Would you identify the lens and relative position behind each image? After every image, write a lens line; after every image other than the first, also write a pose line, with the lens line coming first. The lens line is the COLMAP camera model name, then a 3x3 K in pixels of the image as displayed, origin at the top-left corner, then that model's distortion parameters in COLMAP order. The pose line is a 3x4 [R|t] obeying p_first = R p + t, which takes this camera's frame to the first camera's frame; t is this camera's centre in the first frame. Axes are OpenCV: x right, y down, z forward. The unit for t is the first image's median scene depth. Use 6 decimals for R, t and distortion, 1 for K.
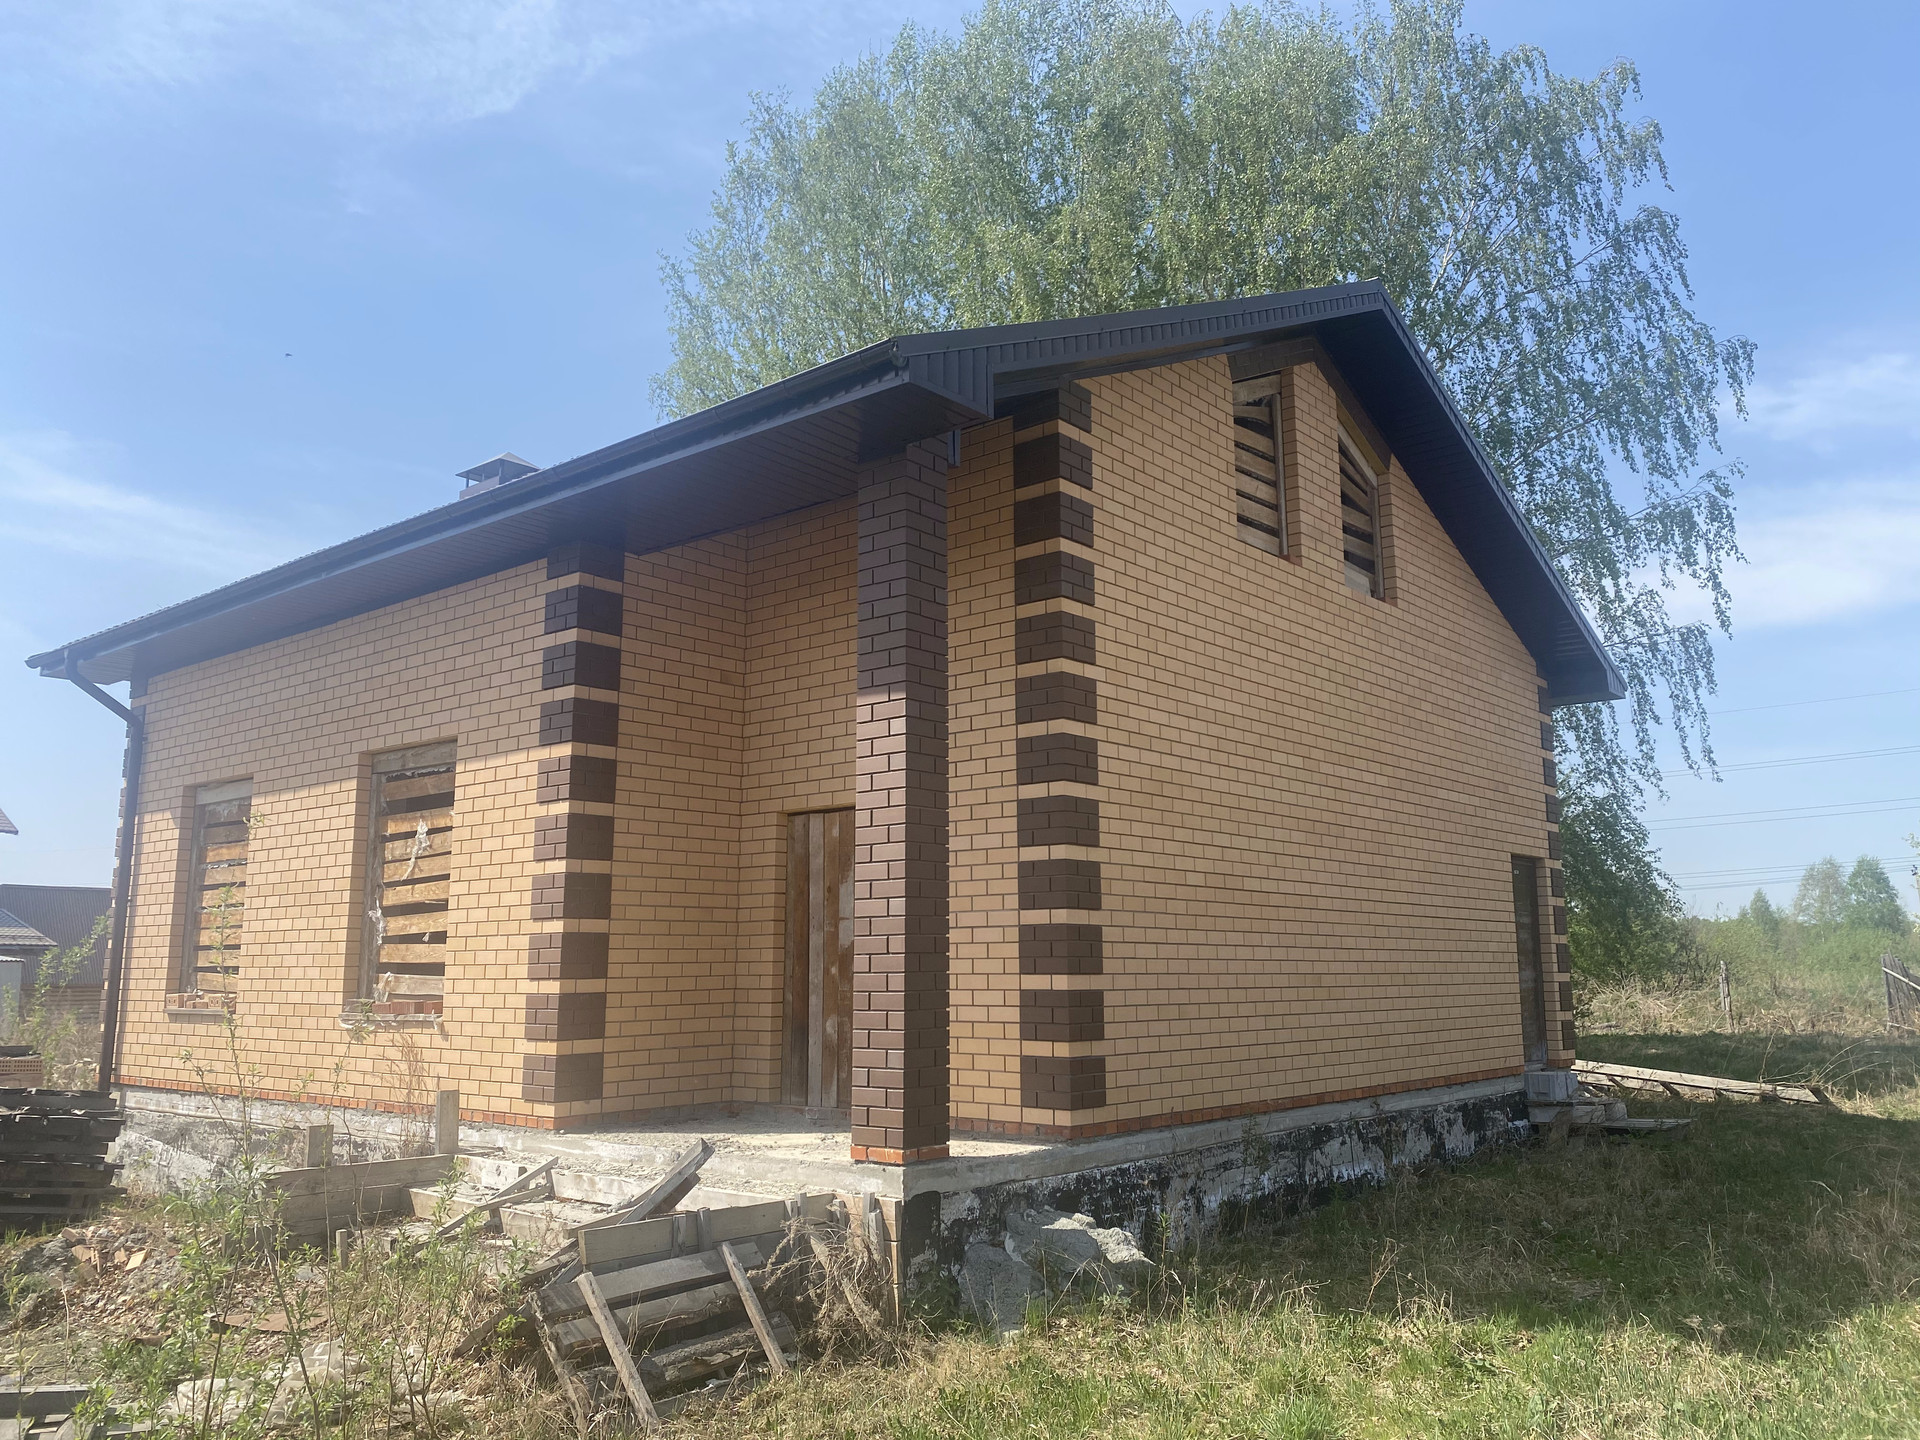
lens RADIAL K [[1486.6, 0, 993.2], [0, 1486.6, 690.9], [0, 0, 1]] dist [-0.027553, -0.012771]
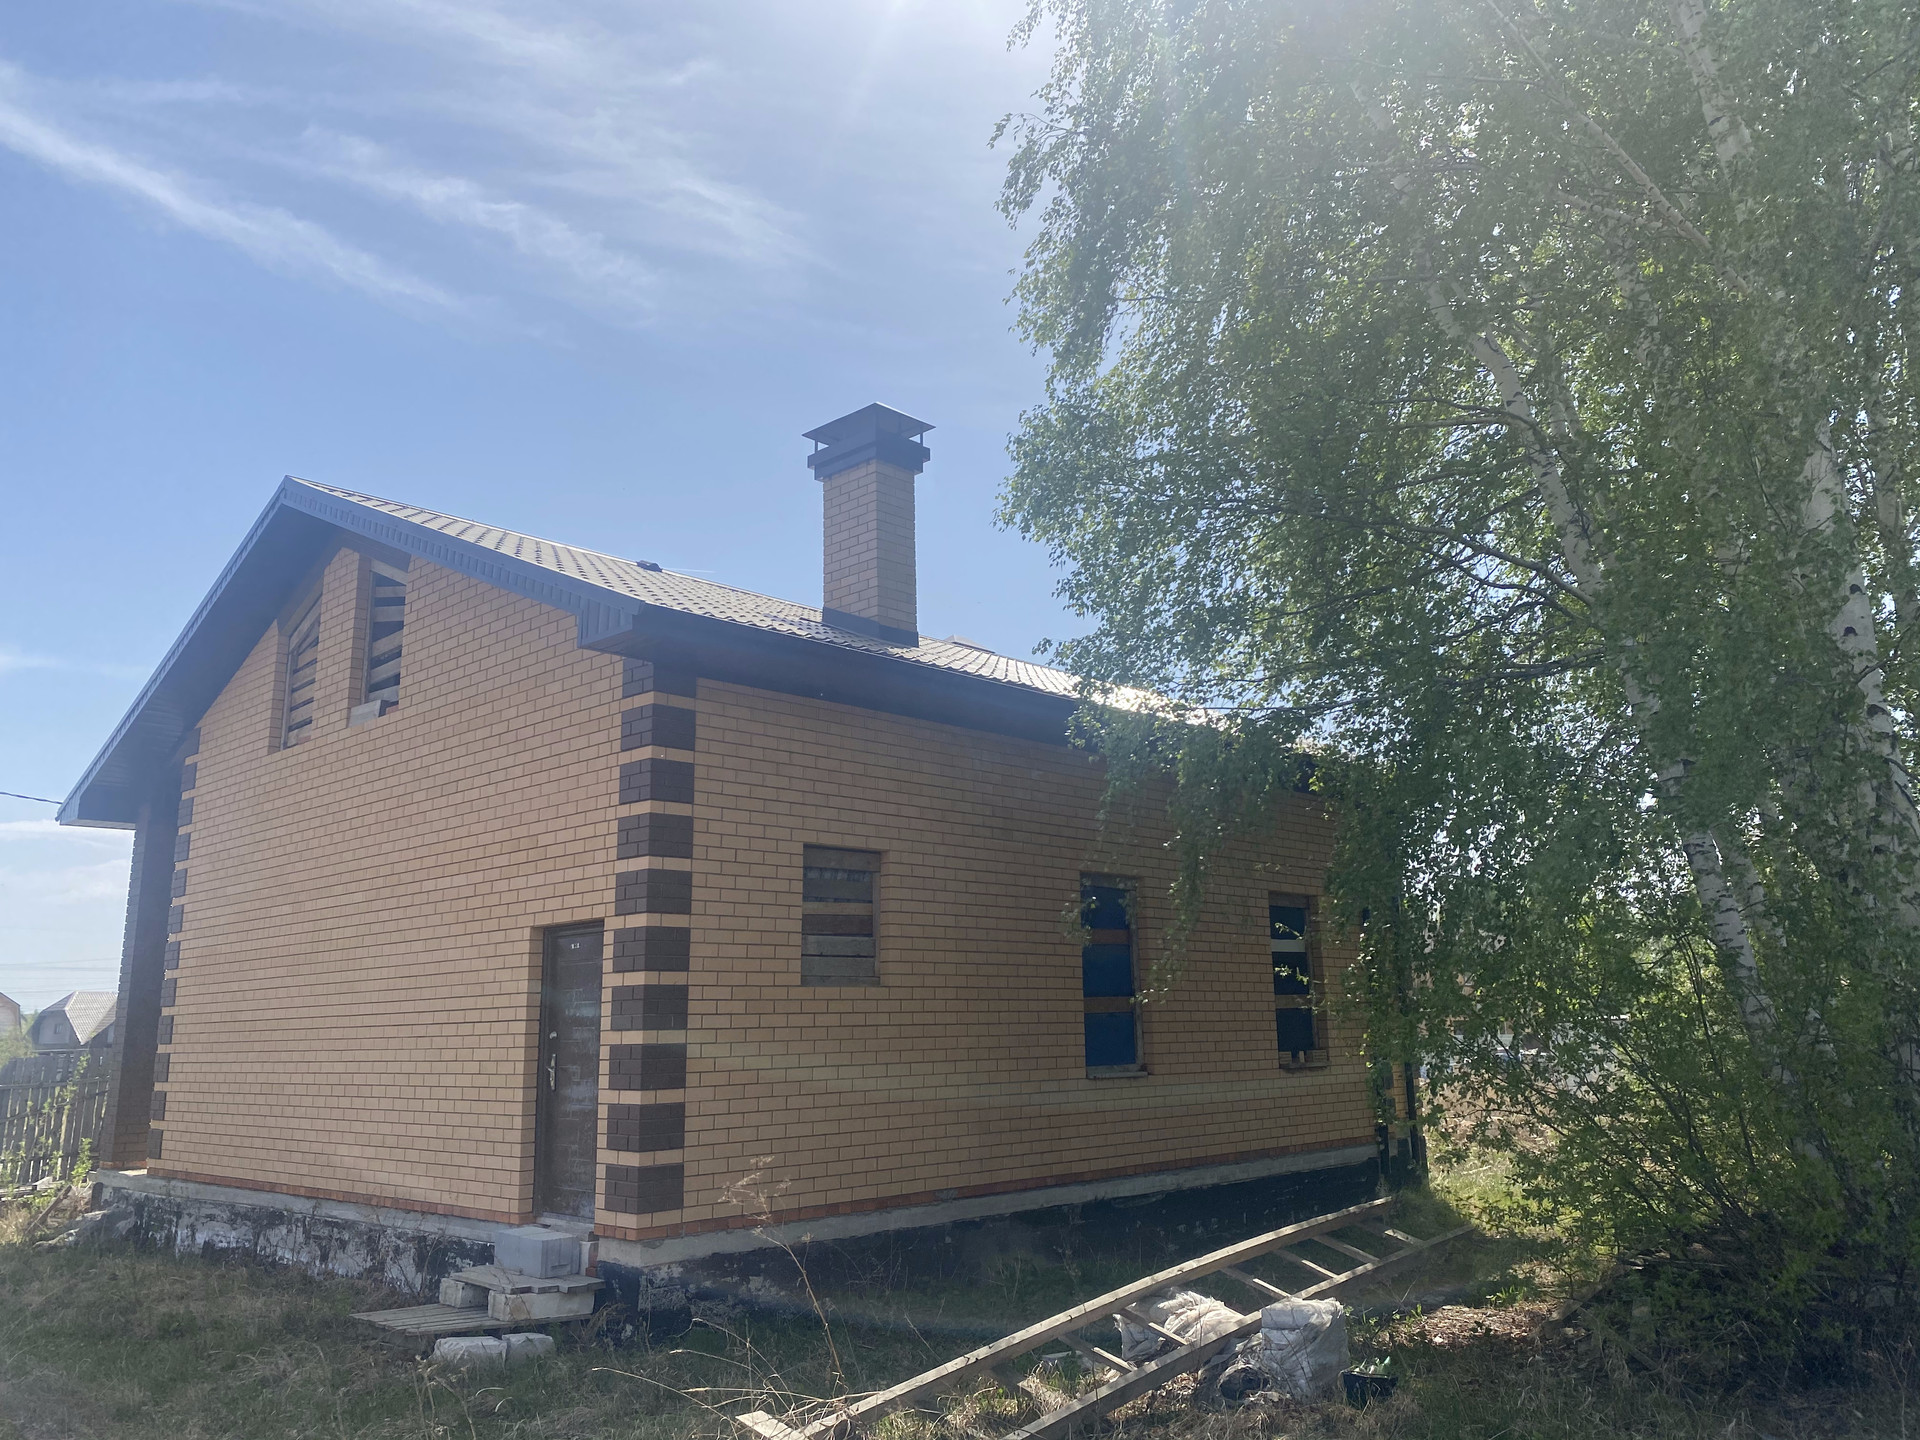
lens RADIAL K [[1486.6, 0, 993.2], [0, 1486.6, 690.9], [0, 0, 1]] dist [-0.027553, -0.012771]
pose [[-0.051822, -0.230807, -0.971619, 1.415137], [0.205997, 0.949532, -0.236547, 0.286405], [0.977179, -0.212409, -0.001661, 1.617191]]
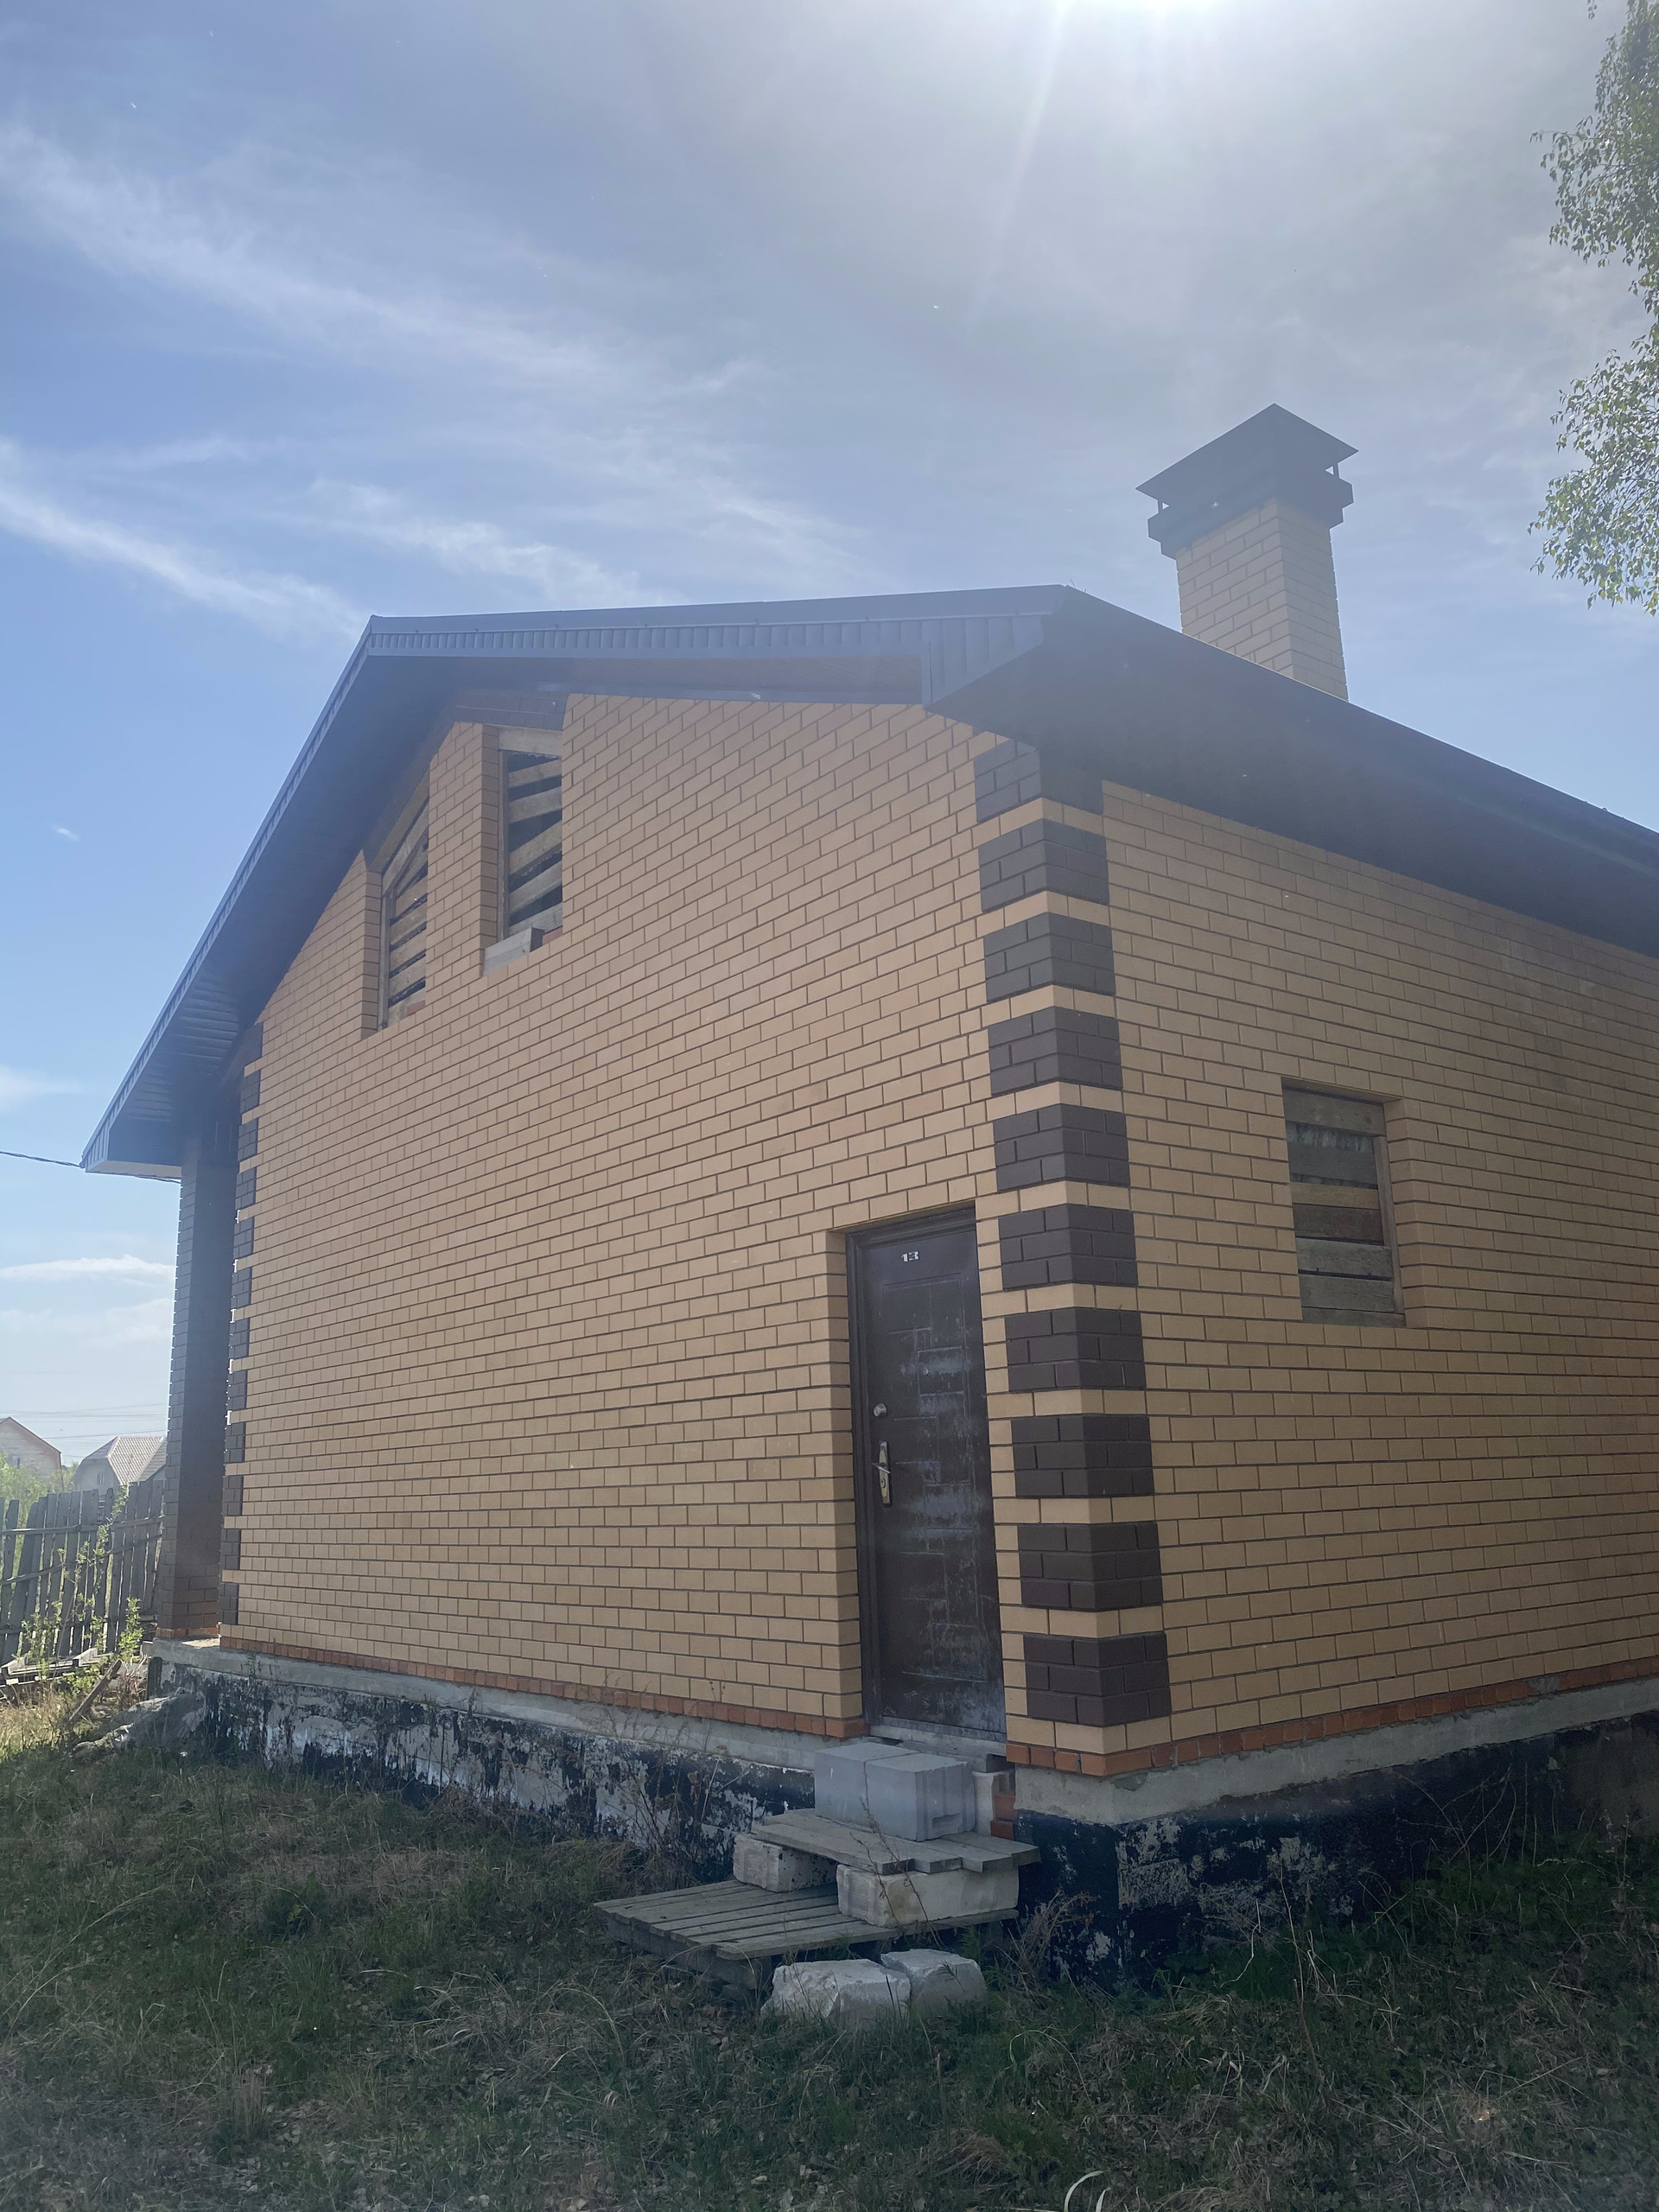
lens RADIAL K [[1714.5, 0, 829.5], [0, 1714.5, 1106.0], [0, 0, 1]] dist [0.033356, -0.184290]
pose [[-0.215572, -0.214528, -0.952631, 1.093911], [0.205606, 0.943726, -0.259050, 0.267881], [0.954597, -0.251711, -0.159332, 1.404225]]
